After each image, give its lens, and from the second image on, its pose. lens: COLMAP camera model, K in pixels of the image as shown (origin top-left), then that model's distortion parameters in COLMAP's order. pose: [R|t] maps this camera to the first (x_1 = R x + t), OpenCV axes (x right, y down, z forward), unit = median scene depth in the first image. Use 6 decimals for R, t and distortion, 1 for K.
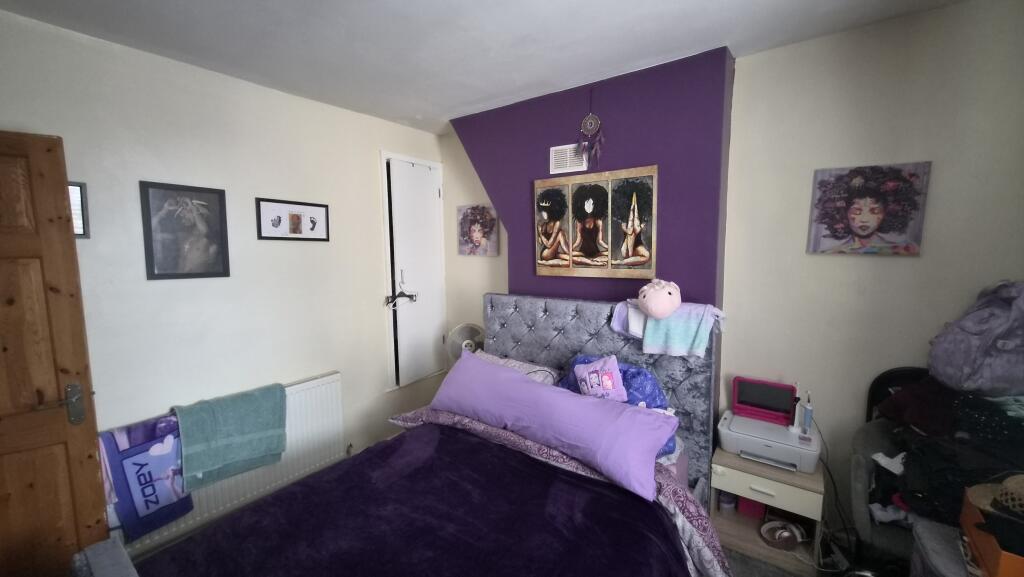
lens RADIAL K [[403.2, 0, 511.0], [0, 403.2, 288.7], [0, 0, 1]] dist [-0.003831, -0.000096]
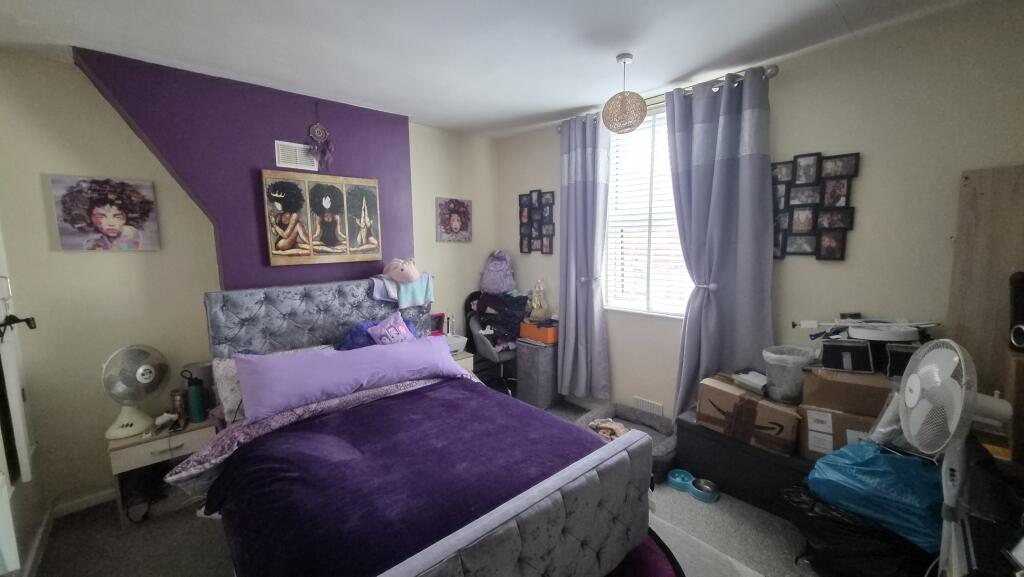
lens RADIAL K [[403.2, 0, 510.8], [0, 403.2, 287.6], [0, 0, 1]] dist [-0.003831, -0.000096]
pose [[0.202409, -0.107703, 0.973360, -0.854780], [0.115175, 0.989654, 0.085556, 0.002553], [-0.972505, 0.094789, 0.212720, 0.242386]]
